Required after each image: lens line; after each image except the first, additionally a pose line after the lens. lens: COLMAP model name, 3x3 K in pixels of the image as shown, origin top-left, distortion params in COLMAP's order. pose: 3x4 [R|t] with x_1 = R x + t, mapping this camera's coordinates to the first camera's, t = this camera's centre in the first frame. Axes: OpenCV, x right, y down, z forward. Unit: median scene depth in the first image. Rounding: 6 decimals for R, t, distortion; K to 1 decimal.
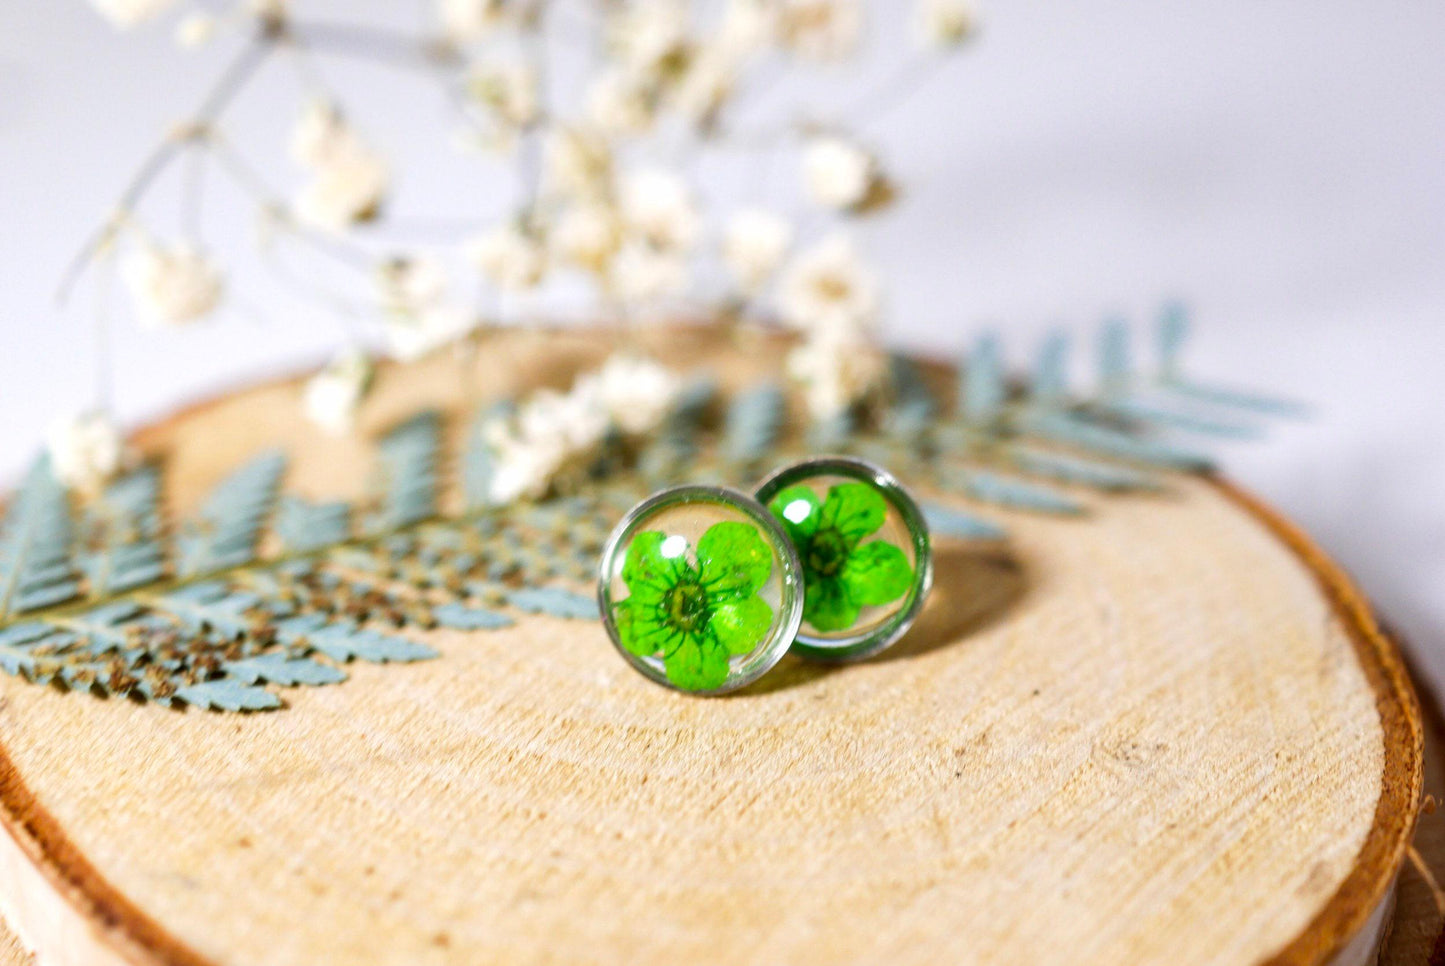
lens RADIAL K [[3189.9, 0, 723.0], [0, 3189.9, 483.1], [0, 0, 1]] dist [-0.000599, 0.000000]
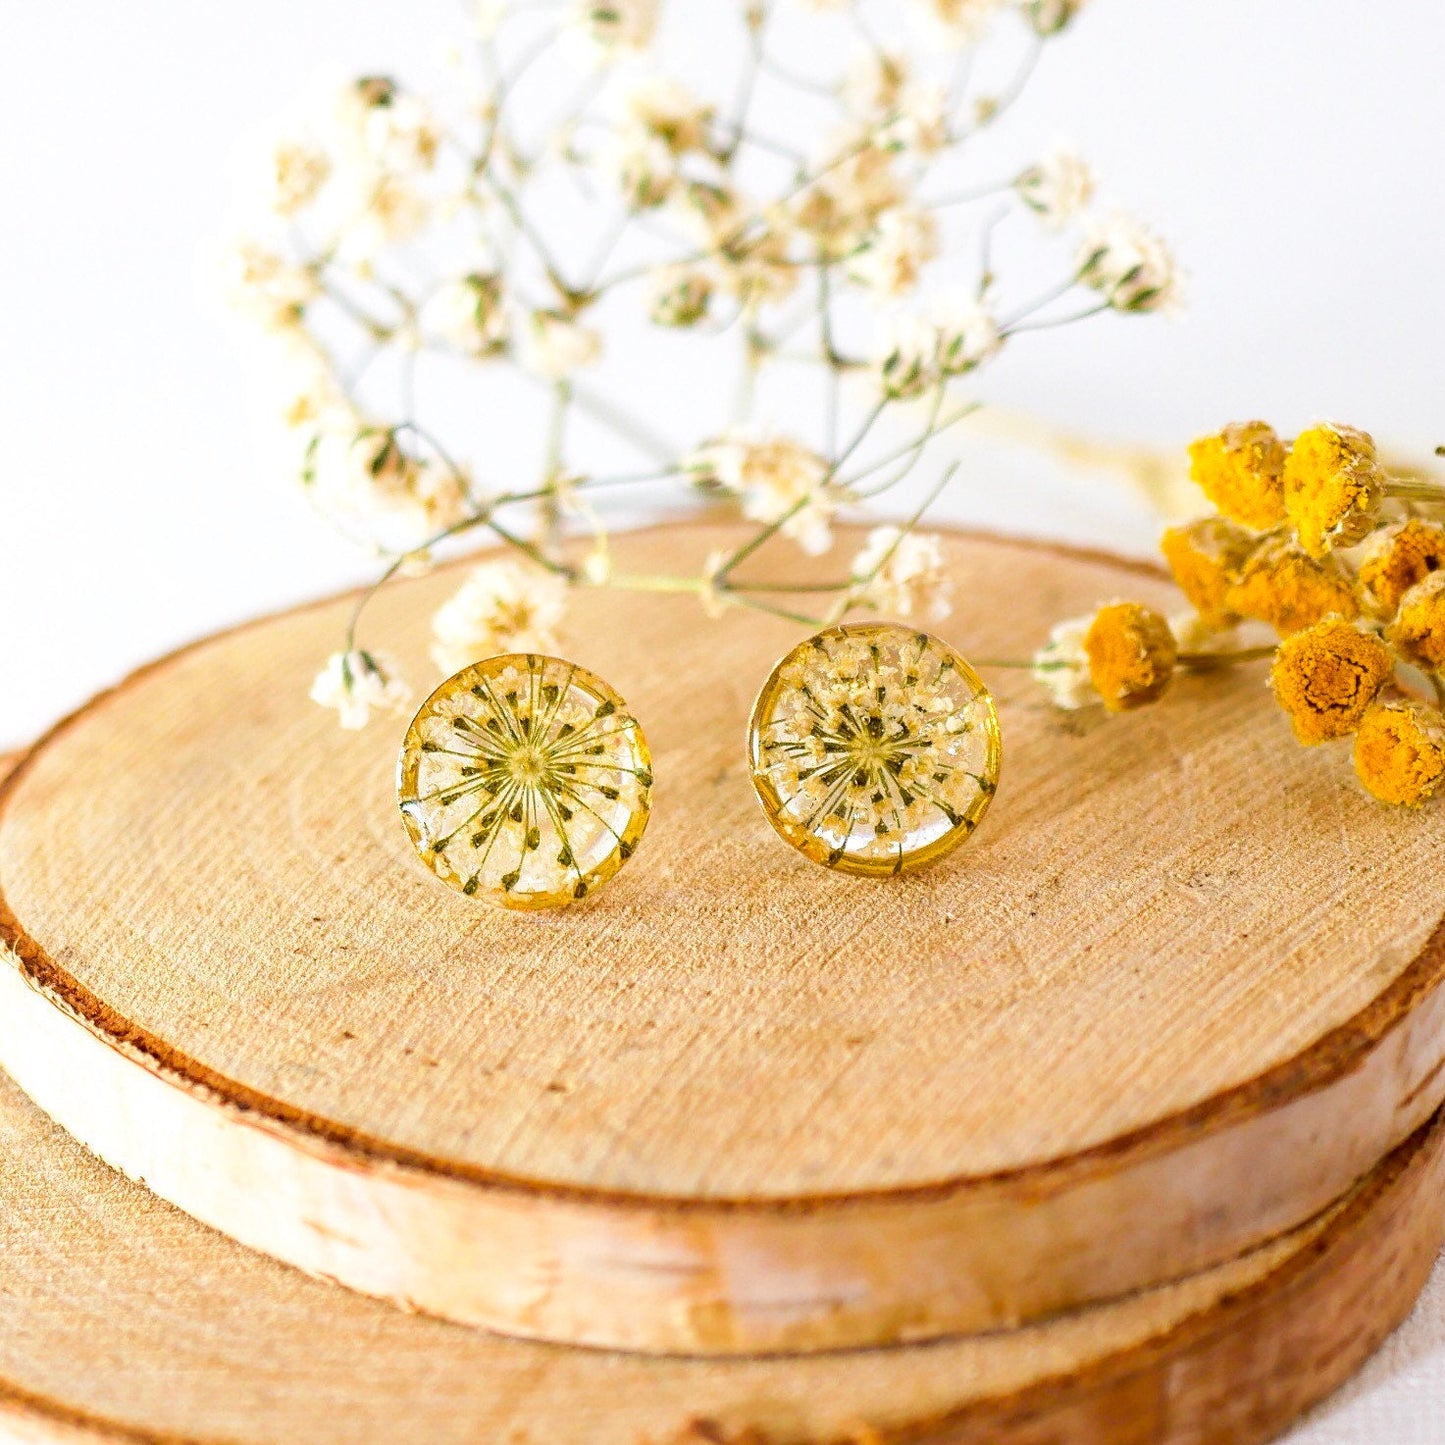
lens RADIAL K [[3983.6, 0, 723.6], [0, 3983.6, 724.7], [0, 0, 1]] dist [-0.012554, 0.000000]
pose [[0.994604, -0.103679, -0.003626, -0.013089], [0.103666, 0.994606, -0.003411, 0.027562], [0.003960, 0.003016, 0.999988, -0.268018]]
